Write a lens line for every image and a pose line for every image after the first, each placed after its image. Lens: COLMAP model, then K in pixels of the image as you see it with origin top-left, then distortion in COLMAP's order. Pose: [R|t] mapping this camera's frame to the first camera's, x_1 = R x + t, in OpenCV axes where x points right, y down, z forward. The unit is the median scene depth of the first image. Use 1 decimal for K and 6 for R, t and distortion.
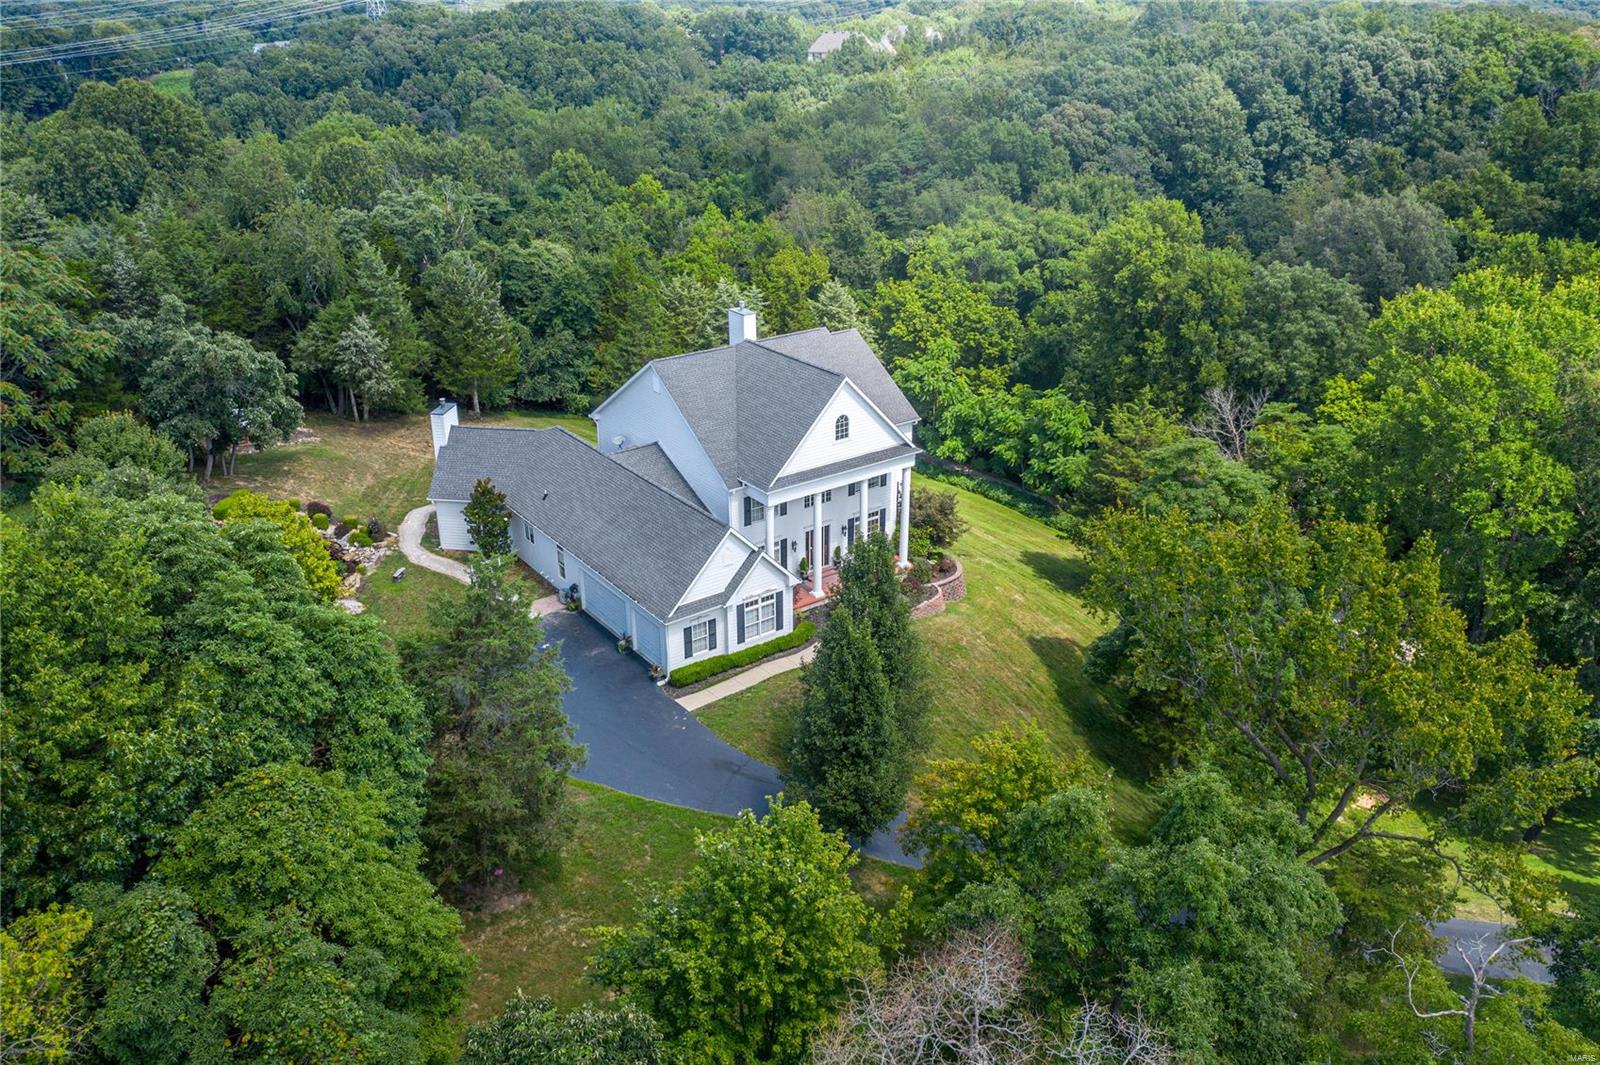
lens RADIAL K [[1256.0, 0, 800.6], [0, 1256.0, 519.7], [0, 0, 1]] dist [-0.023634, 0.008342]
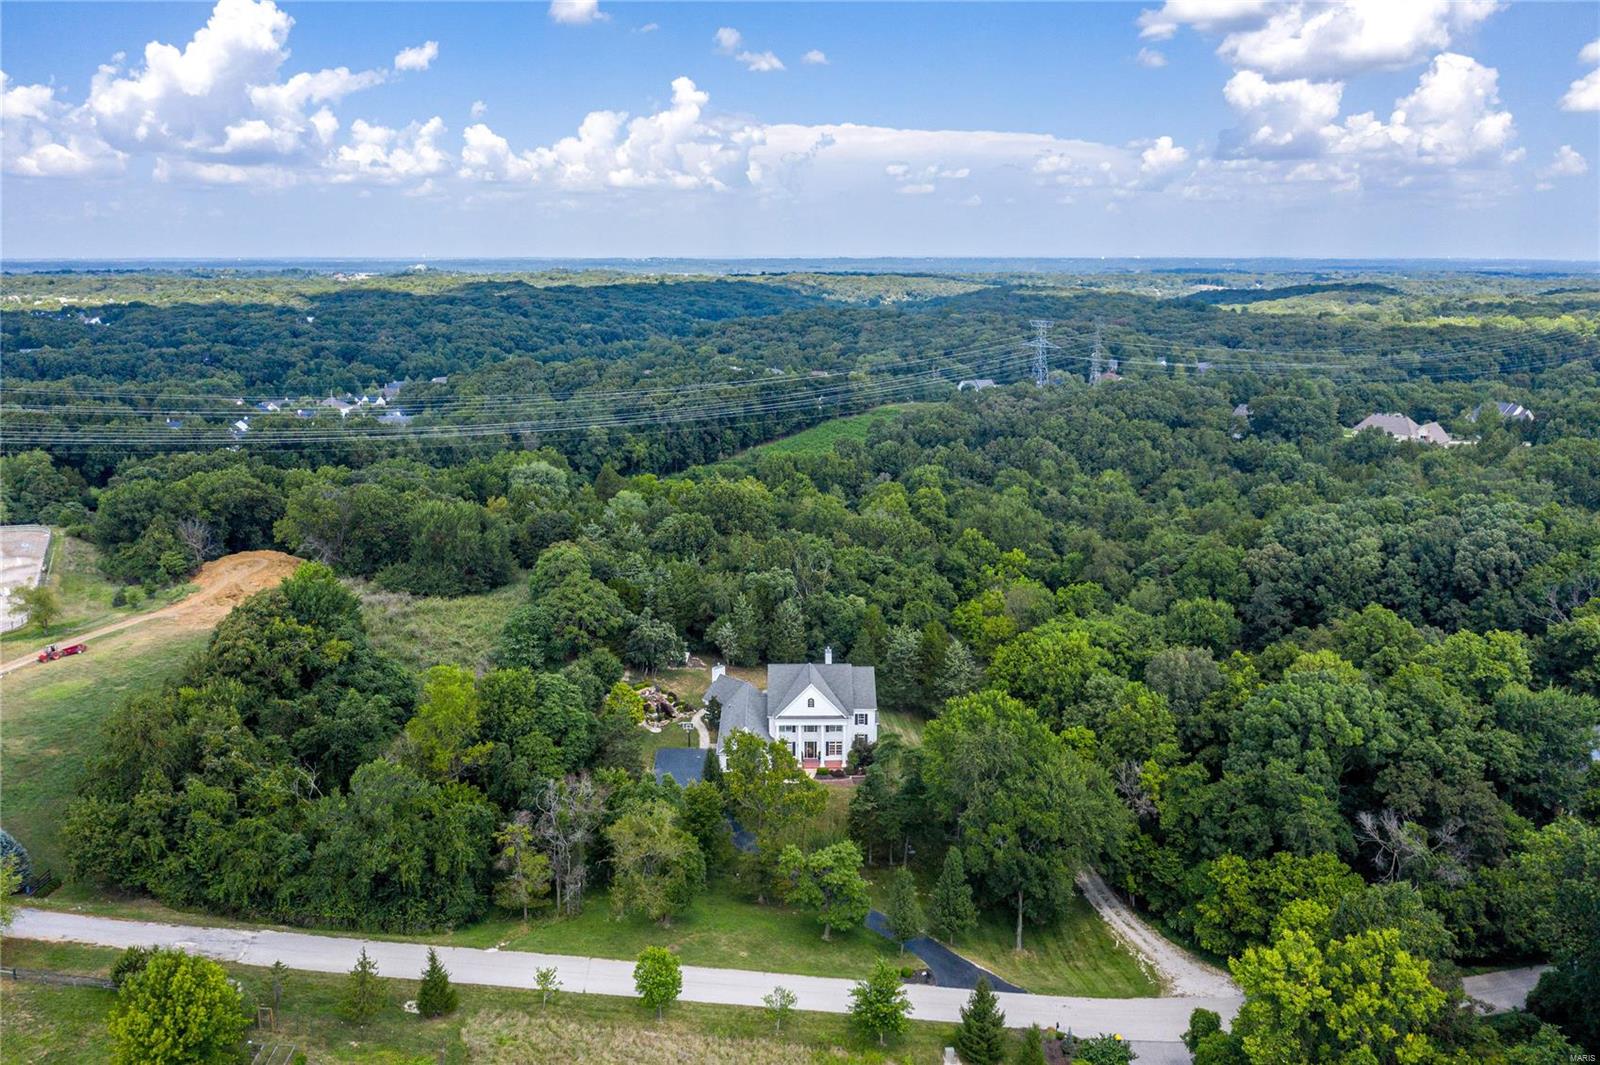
lens RADIAL K [[1256.0, 0, 793.6], [0, 1256.0, 529.8], [0, 0, 1]] dist [-0.023634, 0.008342]
pose [[0.811946, 0.126665, -0.569824, 0.958231], [-0.233492, 0.965152, -0.118163, -0.068344], [0.535000, 0.228991, 0.813227, -0.815467]]
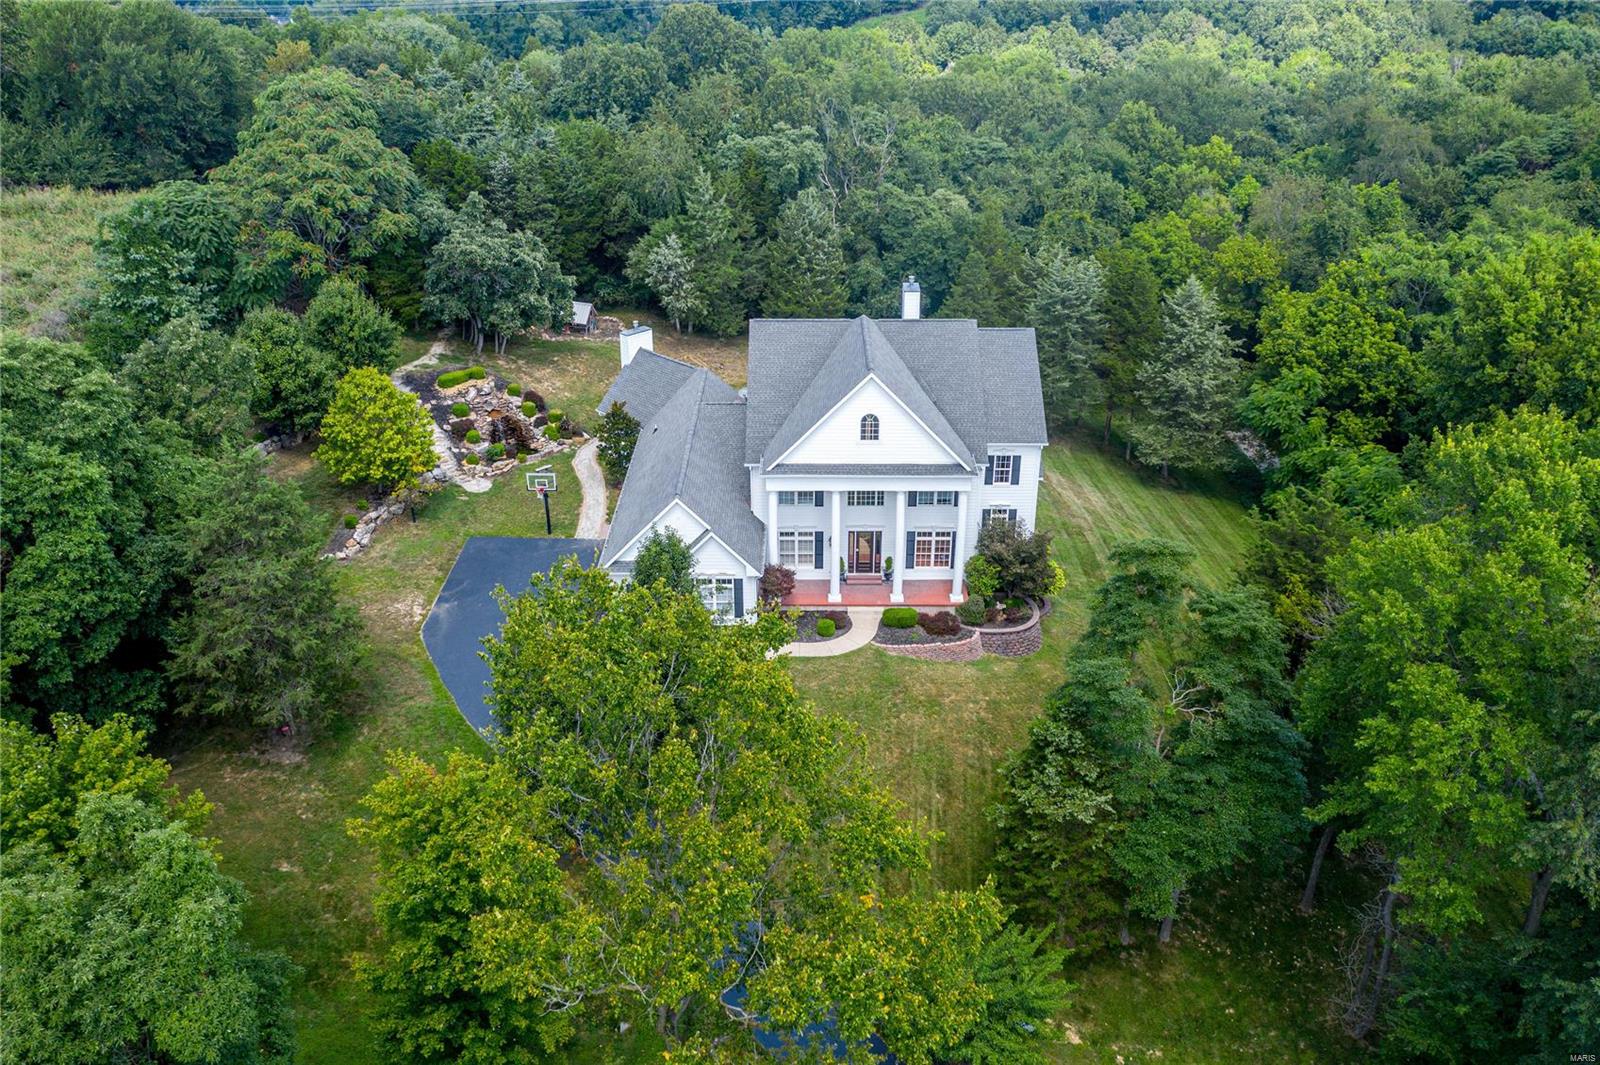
lens RADIAL K [[1256.0, 0, 797.3], [0, 1256.0, 529.9], [0, 0, 1]] dist [-0.023634, 0.008342]
pose [[0.802198, 0.267053, -0.534005, 0.325338], [-0.239096, 0.963234, 0.122530, -0.066414], [0.547093, 0.029385, 0.836556, 0.143092]]
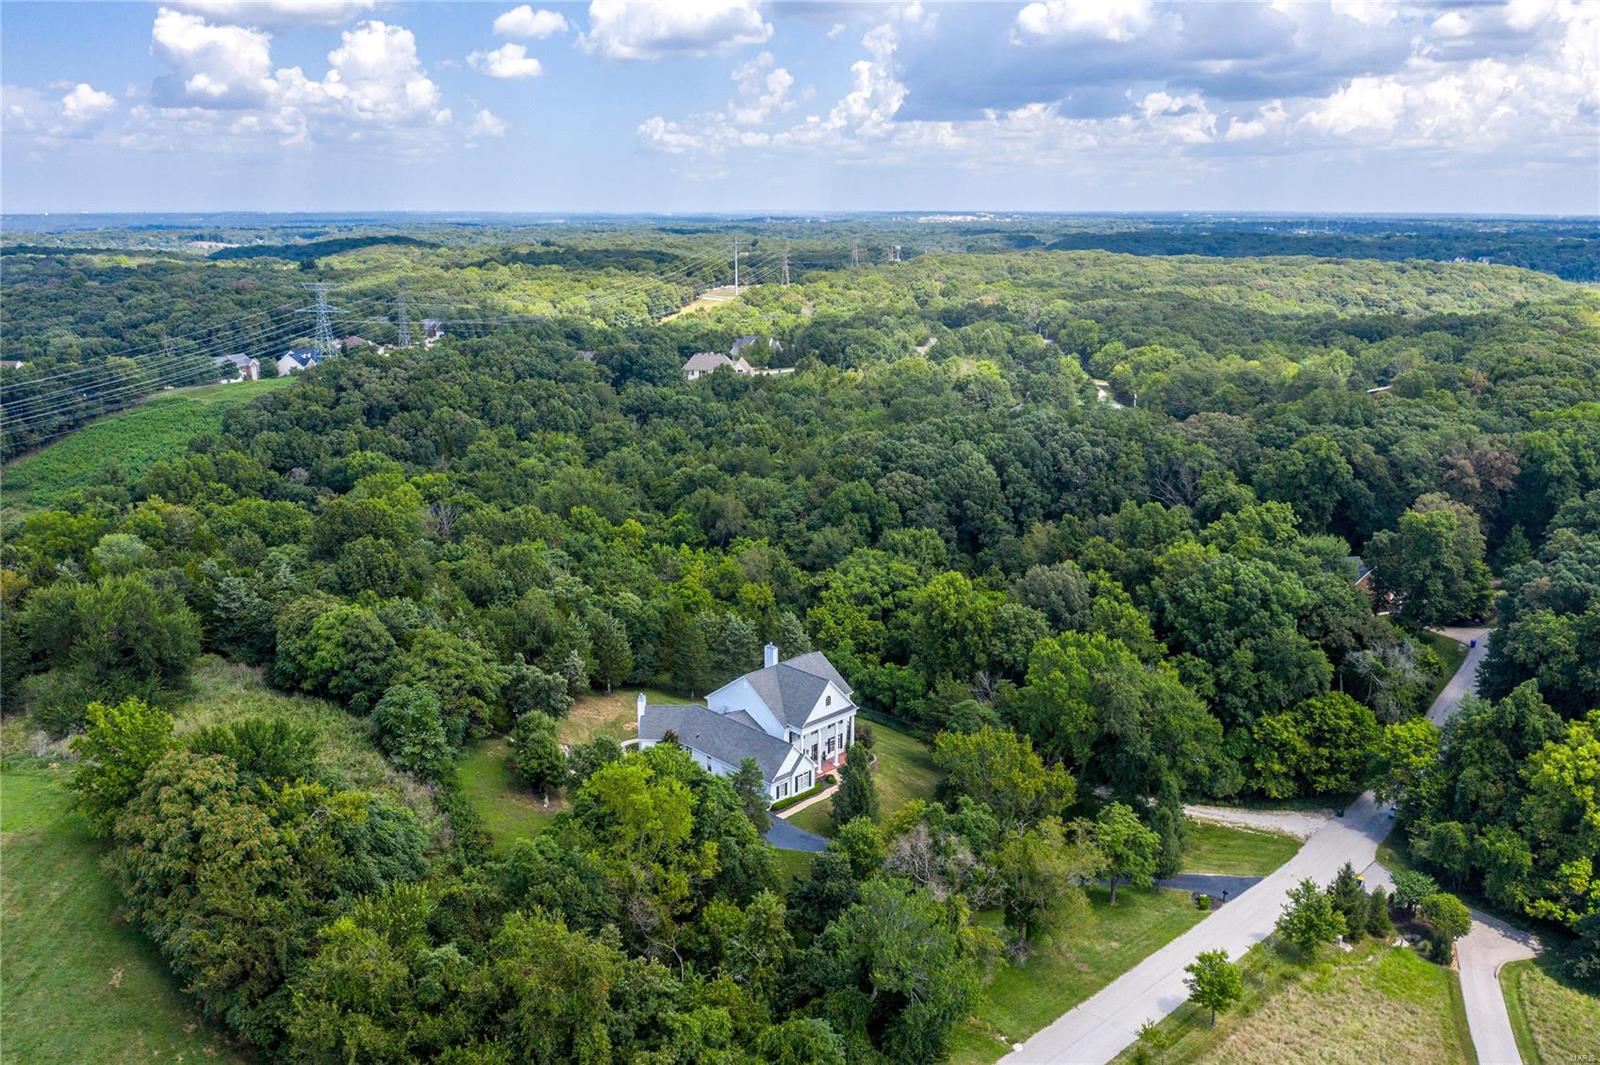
lens RADIAL K [[1256.0, 0, 793.9], [0, 1256.0, 532.3], [0, 0, 1]] dist [-0.023634, 0.008342]
pose [[0.990091, -0.033344, 0.136408, -0.231953], [0.054235, 0.986824, -0.152436, -0.019026], [-0.129528, 0.158323, 0.978854, -0.931741]]
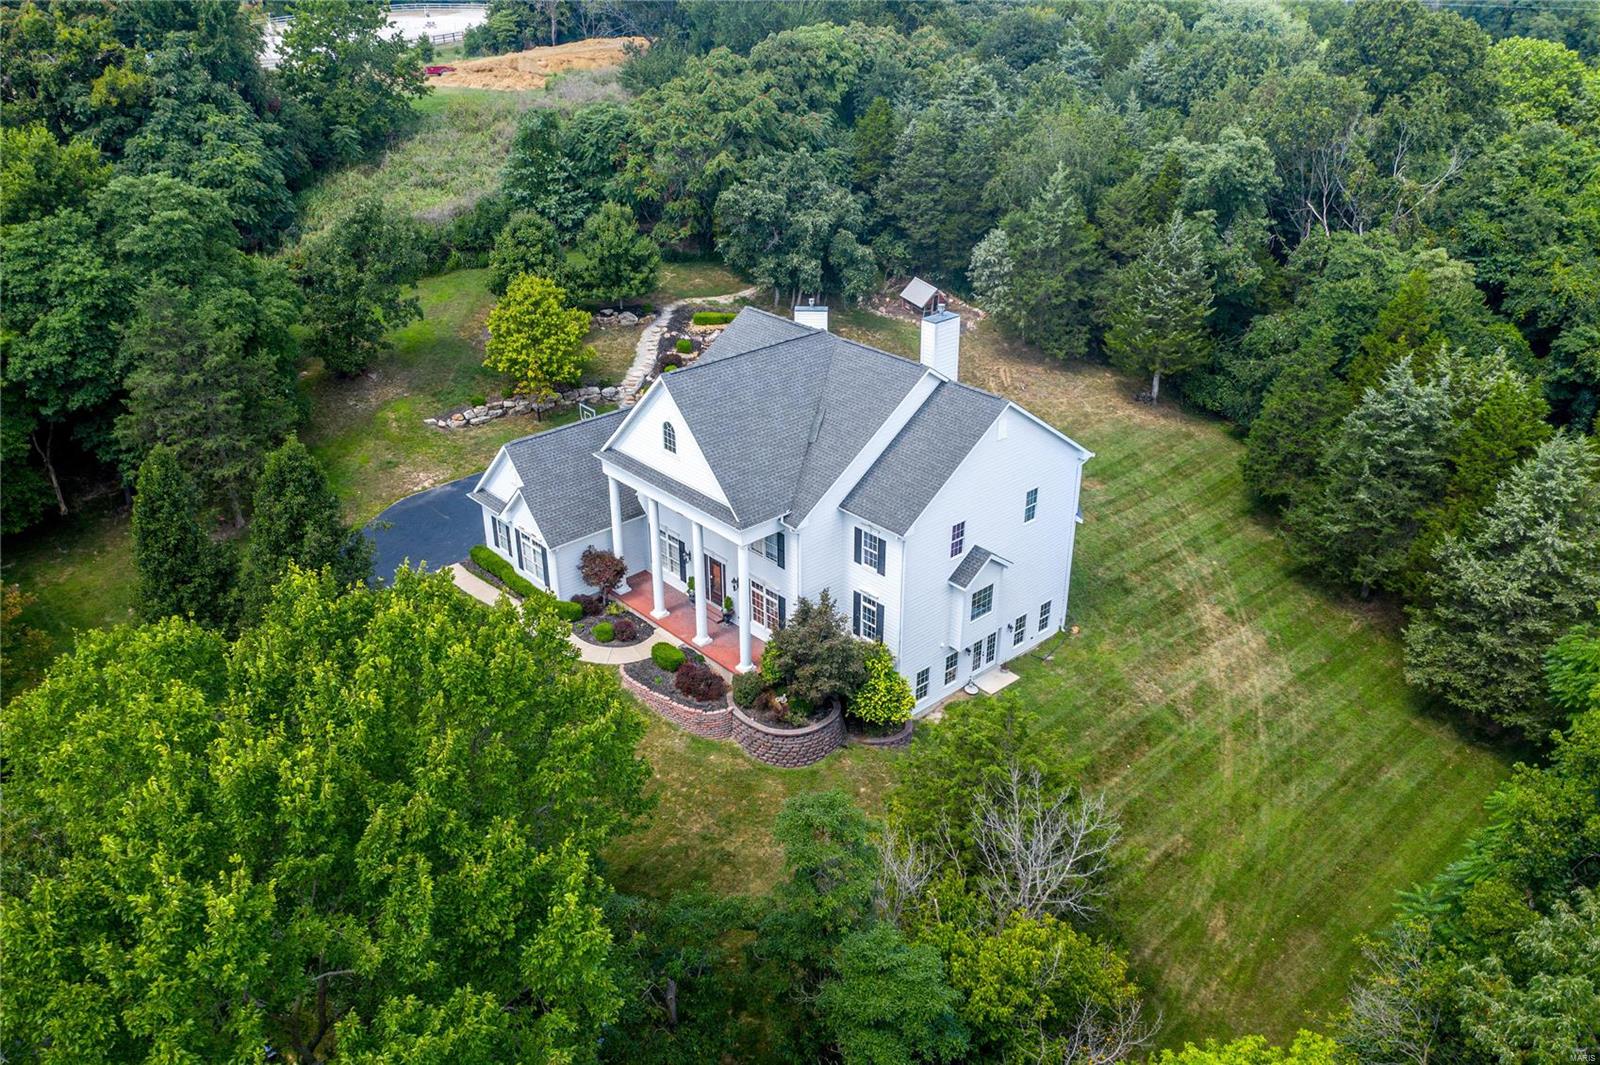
lens RADIAL K [[1256.0, 0, 795.4], [0, 1256.0, 529.3], [0, 0, 1]] dist [-0.023634, 0.008342]
pose [[0.101504, 0.452290, -0.886076, 0.514079], [-0.396499, 0.835270, 0.380936, -0.238896], [0.912407, 0.312662, 0.264115, 0.579589]]
